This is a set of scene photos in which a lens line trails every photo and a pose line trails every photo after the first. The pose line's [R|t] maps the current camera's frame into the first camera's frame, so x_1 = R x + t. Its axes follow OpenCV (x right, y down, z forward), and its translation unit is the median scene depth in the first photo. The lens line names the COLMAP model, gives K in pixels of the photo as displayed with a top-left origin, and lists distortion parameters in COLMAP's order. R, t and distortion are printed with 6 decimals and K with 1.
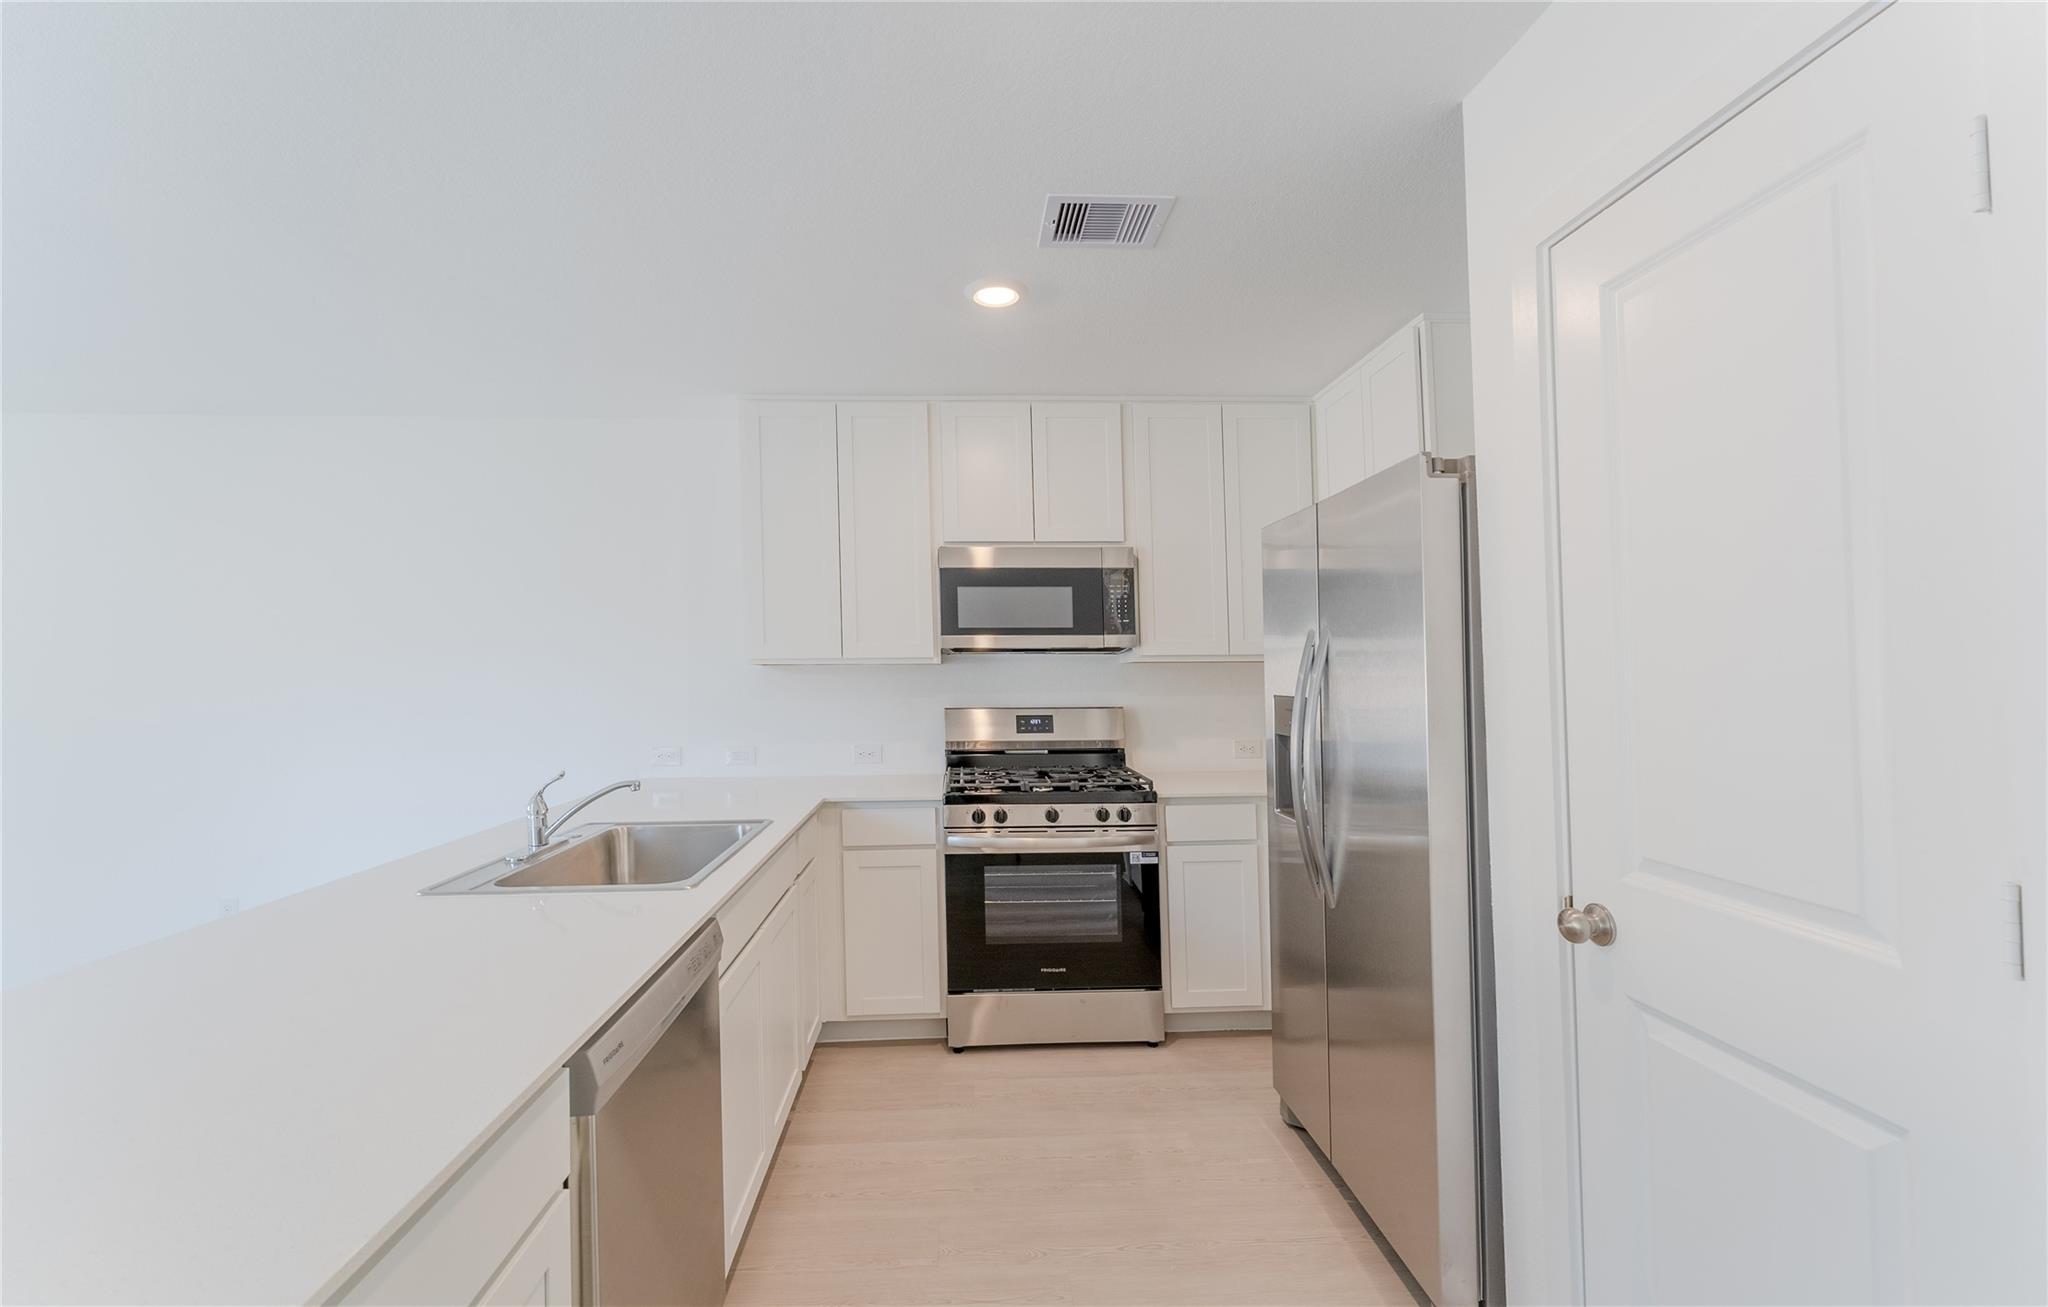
lens RADIAL K [[837.4, 0, 1057.9], [0, 837.4, 675.9], [0, 0, 1]] dist [0.000228, -0.000059]
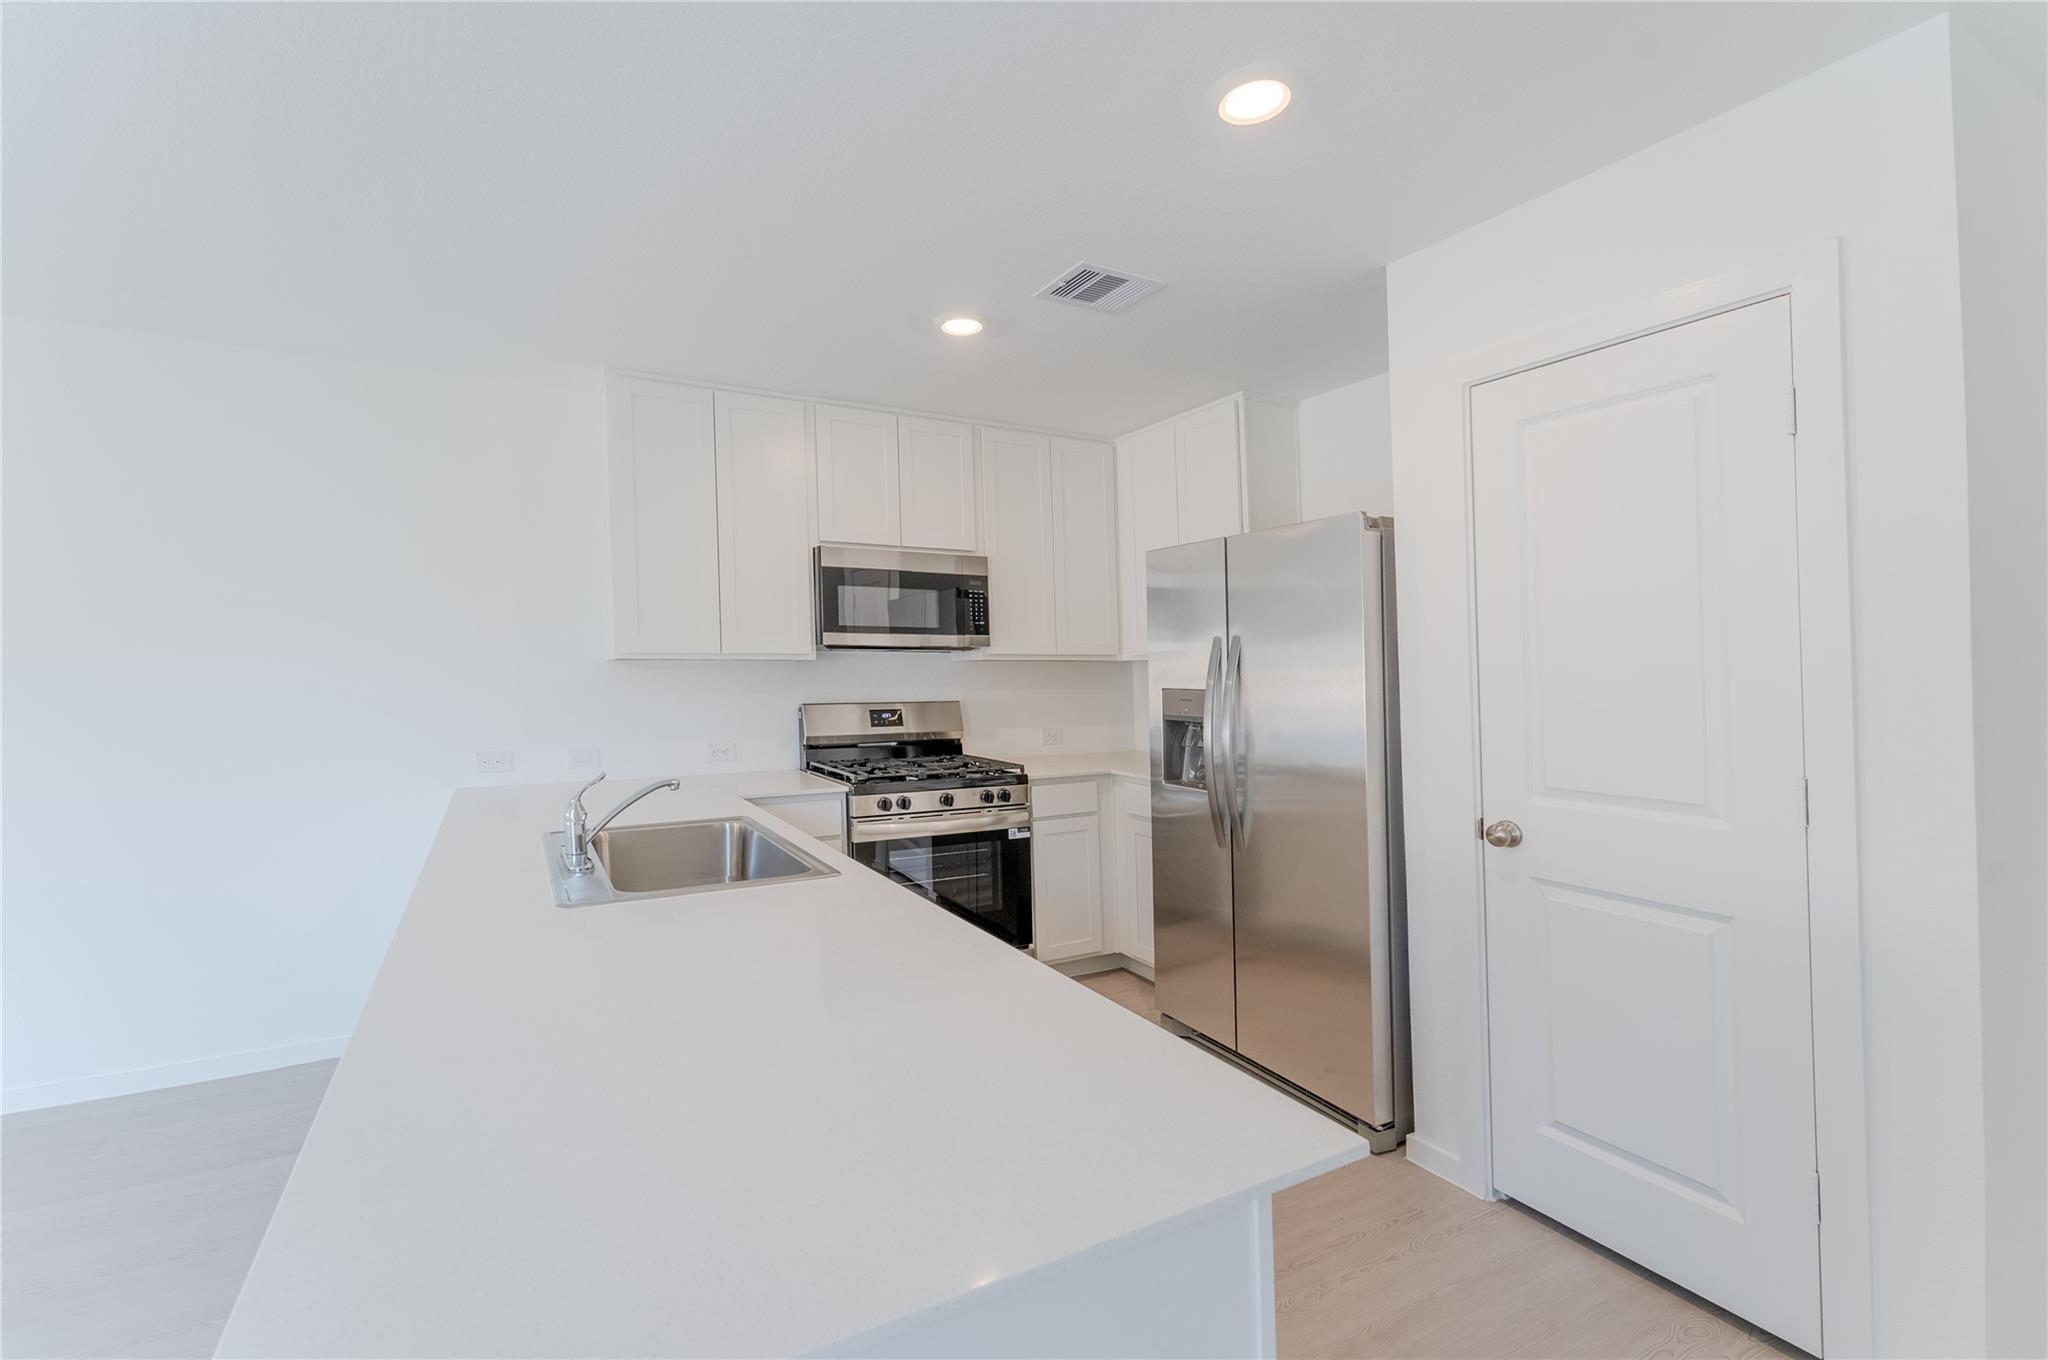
lens RADIAL K [[804.7, 0, 1024.0], [0, 804.7, 680.0], [0, 0, 1]] dist [-0.001451, -0.000123]
pose [[0.919868, -0.001064, 0.392227, -0.314667], [-0.001980, 0.999971, 0.007357, 0.001957], [-0.392224, -0.007544, 0.919839, -0.004551]]
